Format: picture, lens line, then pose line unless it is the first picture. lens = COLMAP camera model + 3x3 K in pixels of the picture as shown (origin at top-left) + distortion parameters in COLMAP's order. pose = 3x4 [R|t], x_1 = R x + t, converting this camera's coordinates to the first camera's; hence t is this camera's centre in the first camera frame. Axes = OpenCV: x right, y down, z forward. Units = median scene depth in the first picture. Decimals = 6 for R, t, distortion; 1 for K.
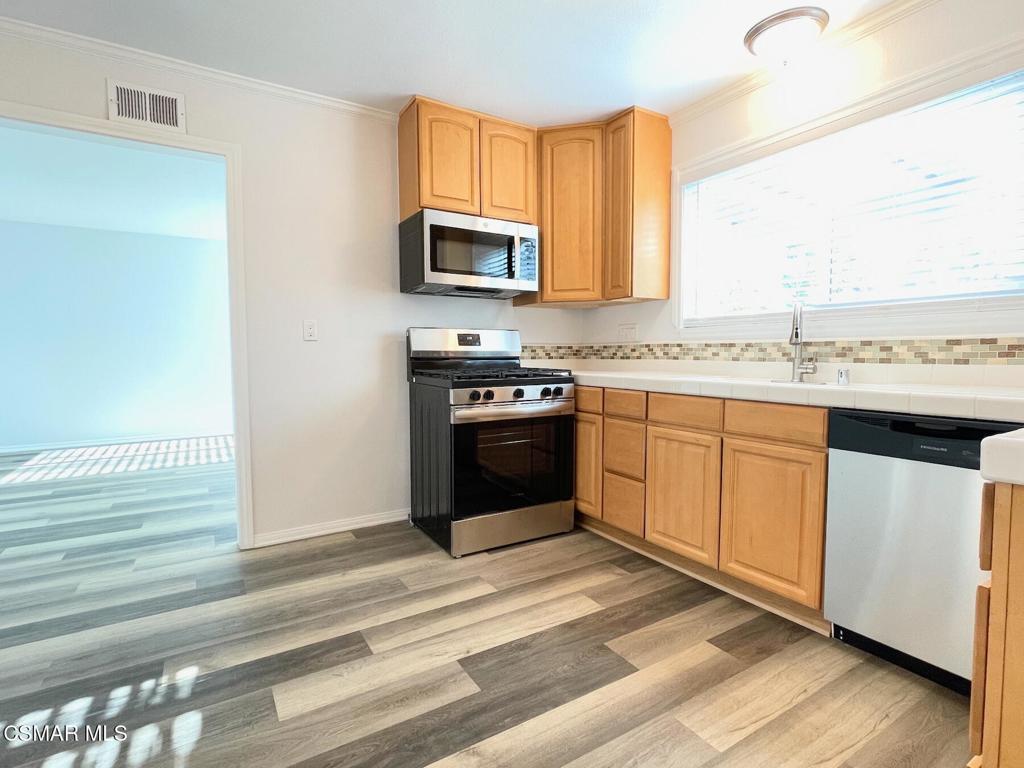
lens RADIAL K [[516.9, 0, 513.0], [0, 516.9, 386.9], [0, 0, 1]] dist [-0.000569, -0.000483]
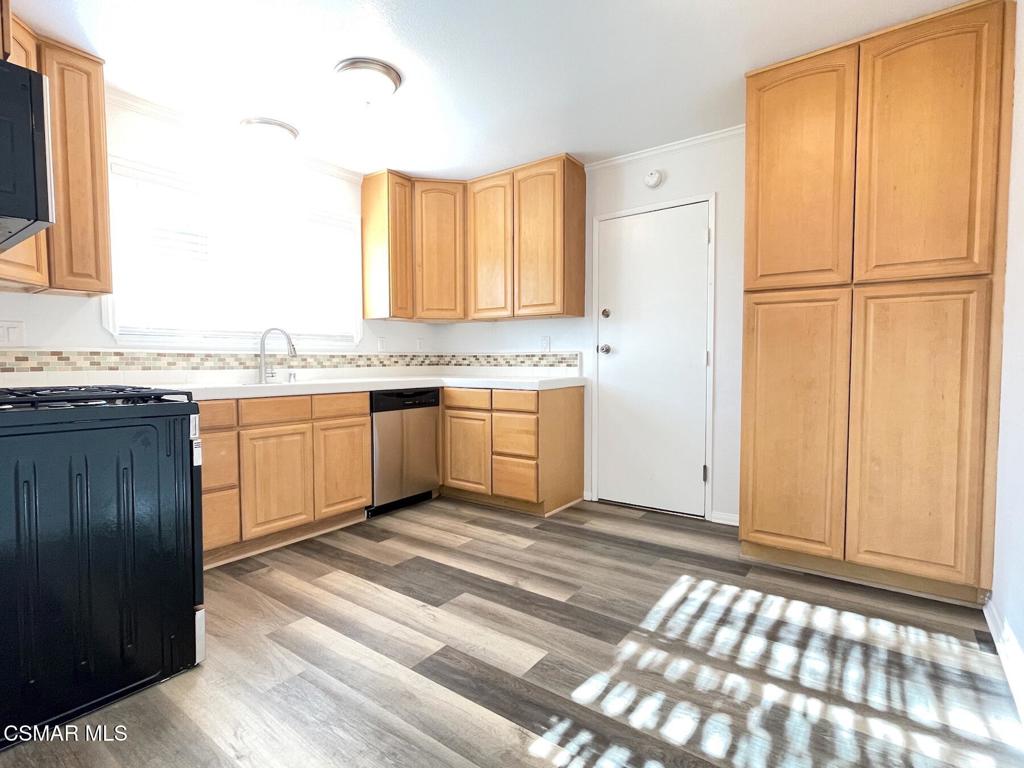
lens RADIAL K [[516.9, 0, 510.8], [0, 516.9, 382.4], [0, 0, 1]] dist [-0.000569, -0.000483]
pose [[-0.384476, -0.034850, 0.922477, -1.073135], [0.064229, 0.995856, 0.064392, -0.065822], [-0.920898, 0.084007, -0.380644, 1.036540]]
